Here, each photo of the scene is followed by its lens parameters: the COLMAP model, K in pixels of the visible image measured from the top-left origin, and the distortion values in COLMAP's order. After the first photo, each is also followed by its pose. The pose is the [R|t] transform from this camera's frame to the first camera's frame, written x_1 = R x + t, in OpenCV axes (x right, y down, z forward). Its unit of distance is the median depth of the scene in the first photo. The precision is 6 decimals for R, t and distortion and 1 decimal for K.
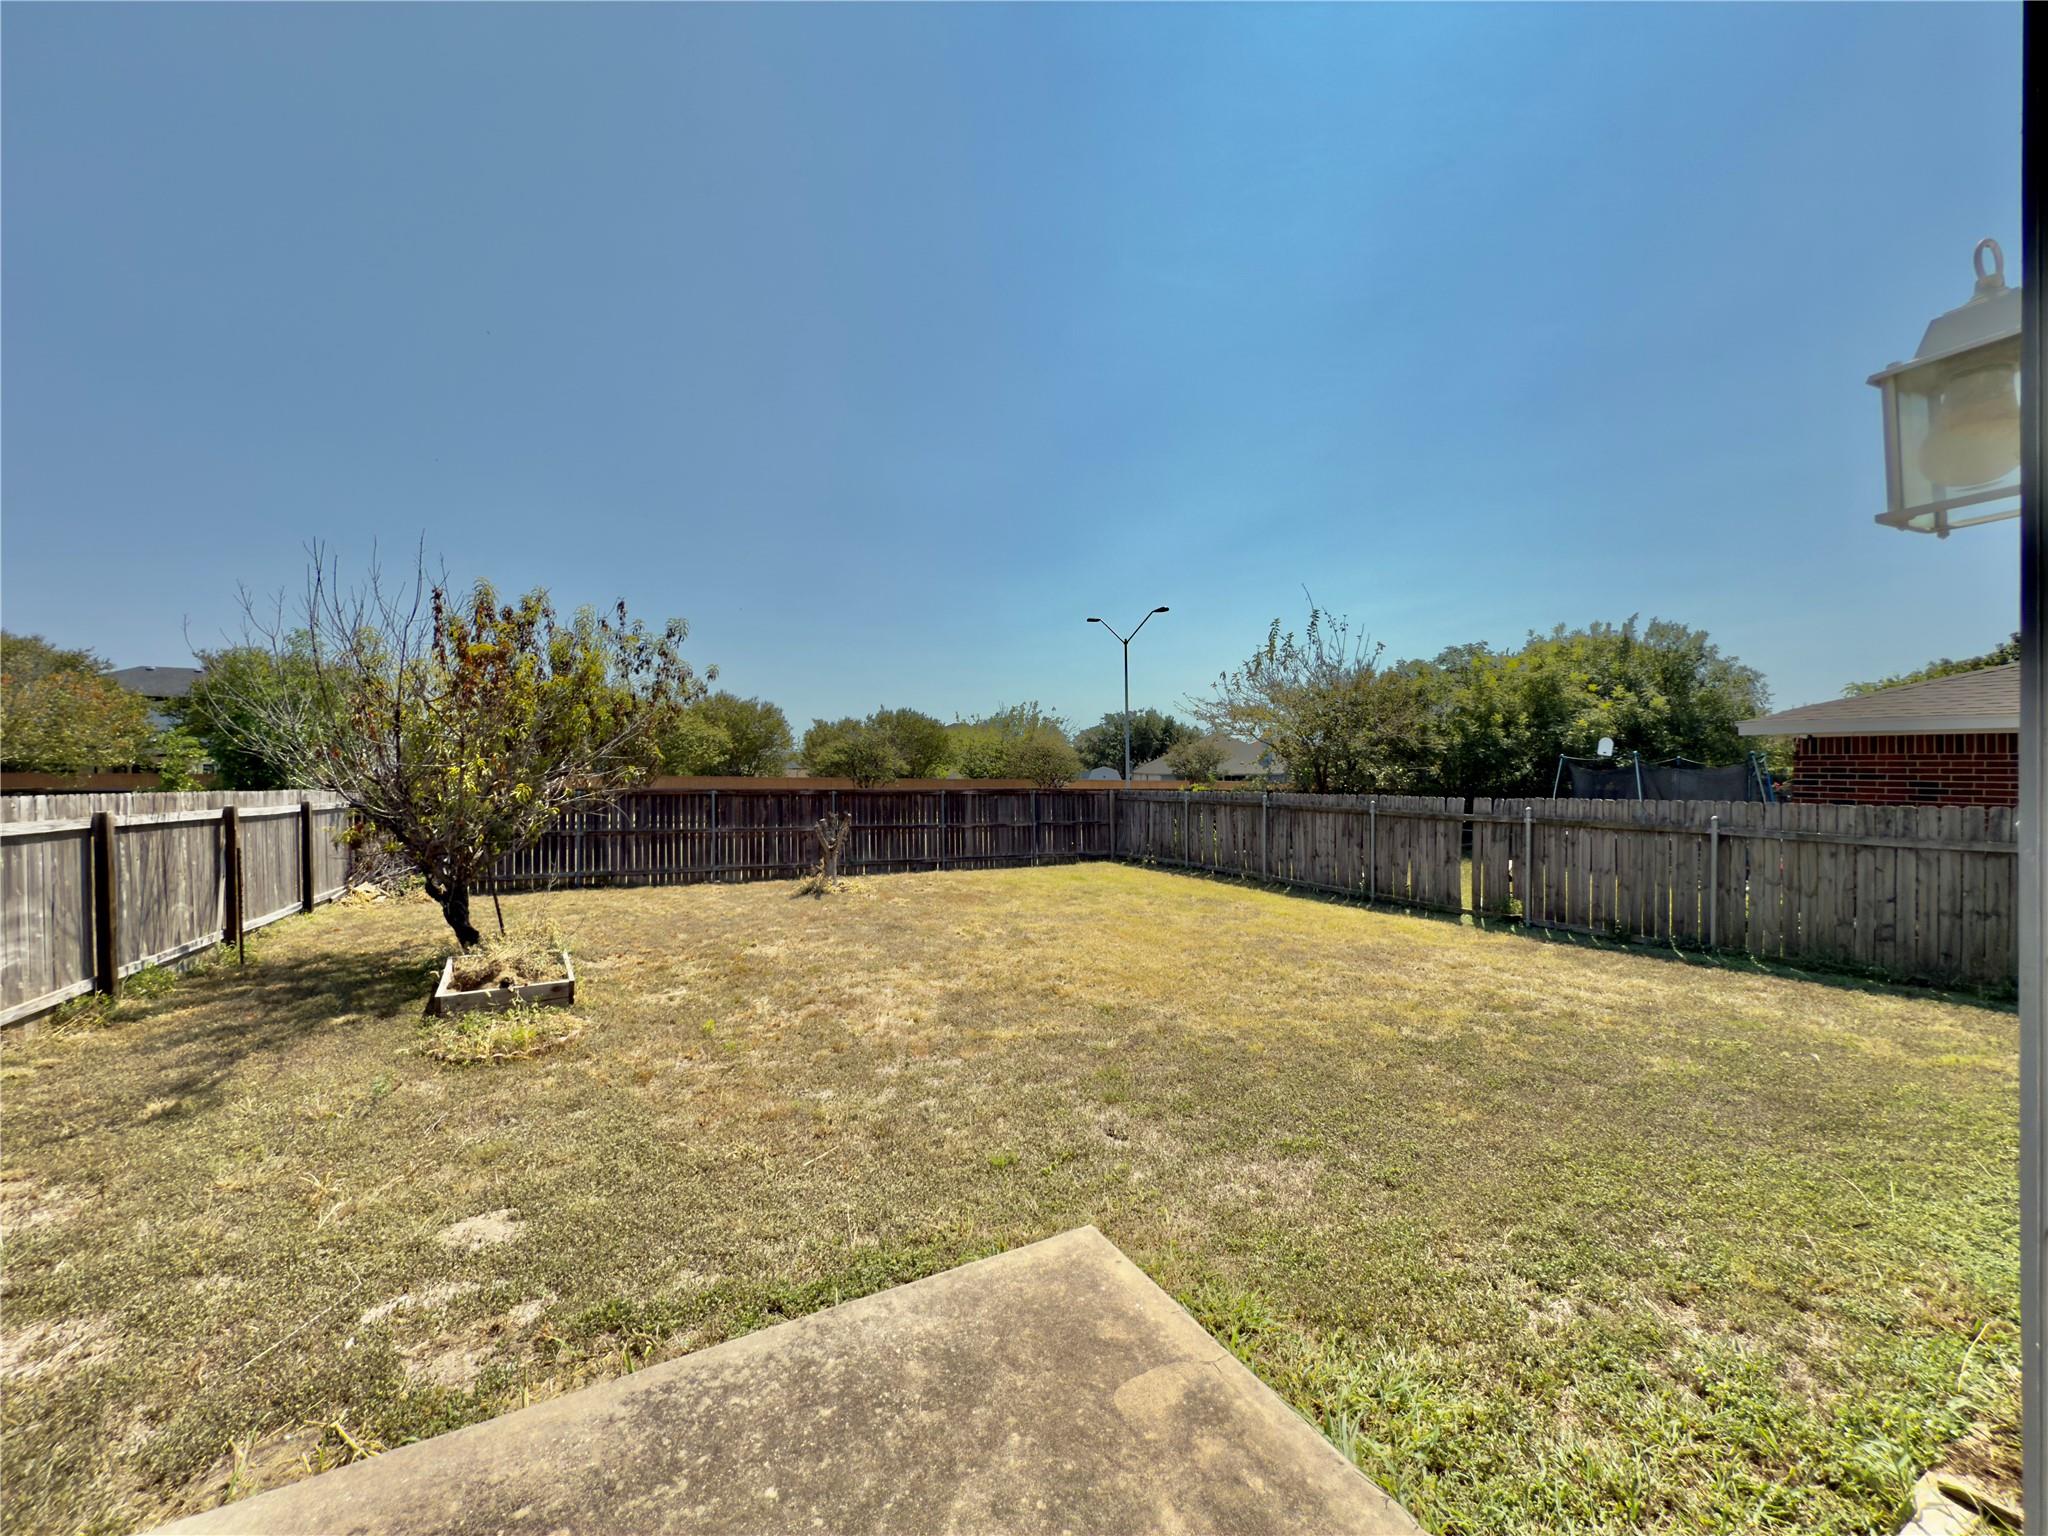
lens RADIAL K [[820.5, 0, 1026.4], [0, 820.5, 768.1], [0, 0, 1]] dist [0.000689, 0.000224]
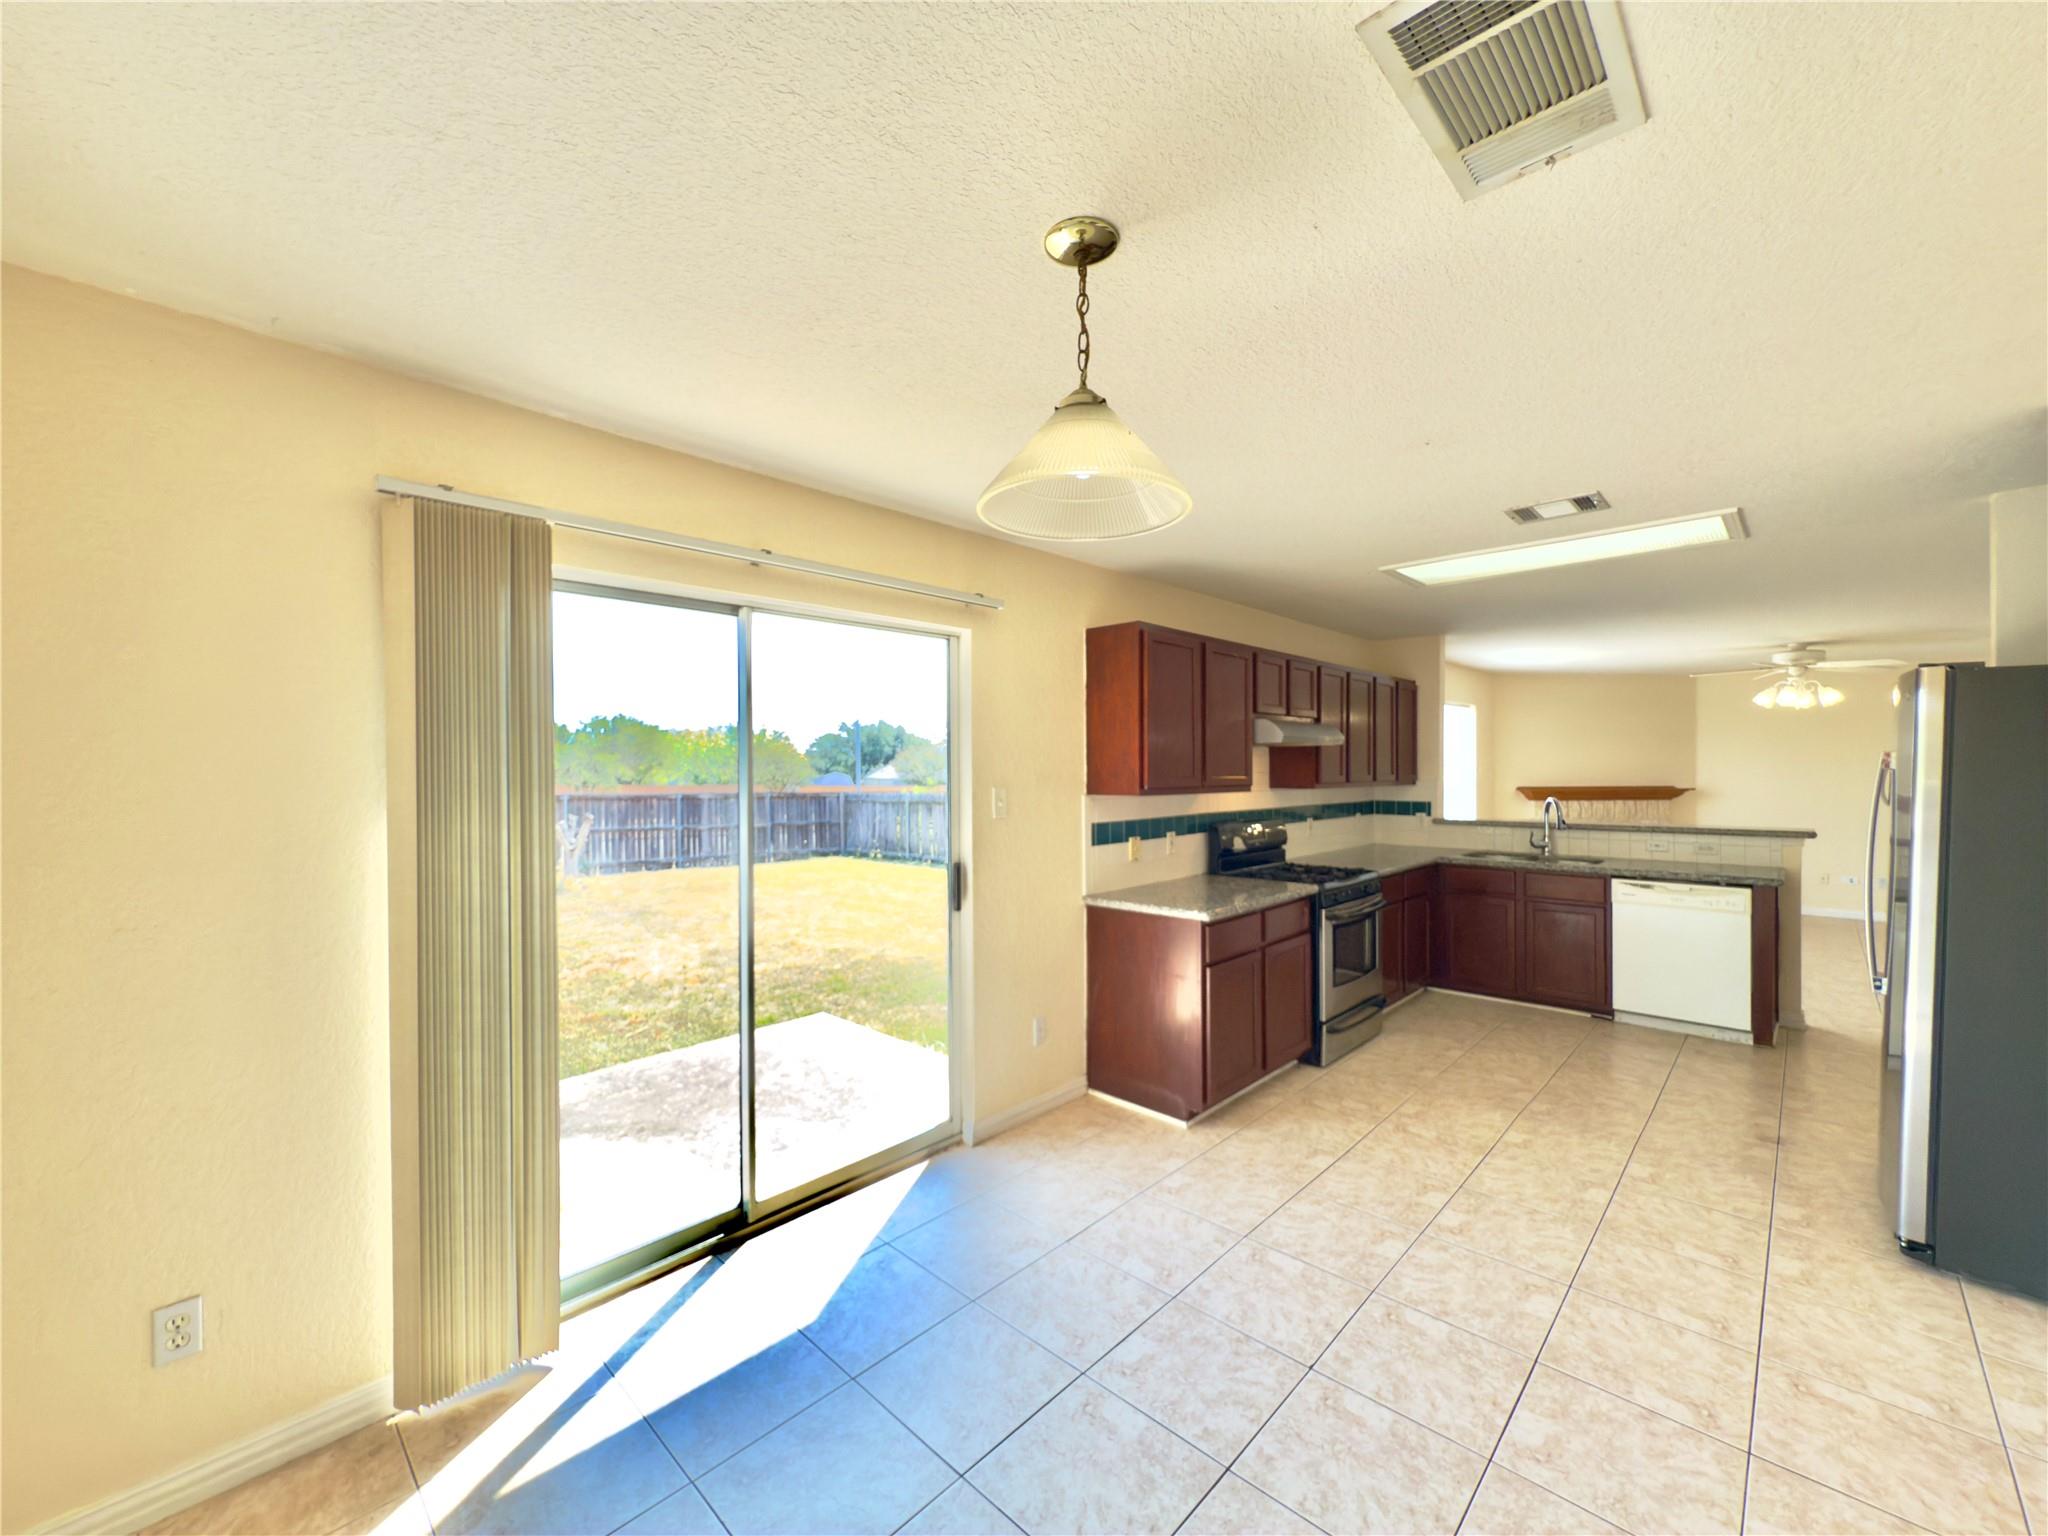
lens RADIAL K [[820.5, 0, 1026.4], [0, 820.5, 768.1], [0, 0, 1]] dist [0.000689, 0.000224]
pose [[0.948573, -0.001219, 0.316557, -0.012106], [0.003502, 0.999972, -0.006642, 0.001707], [-0.316540, 0.007409, 0.948550, -0.154548]]
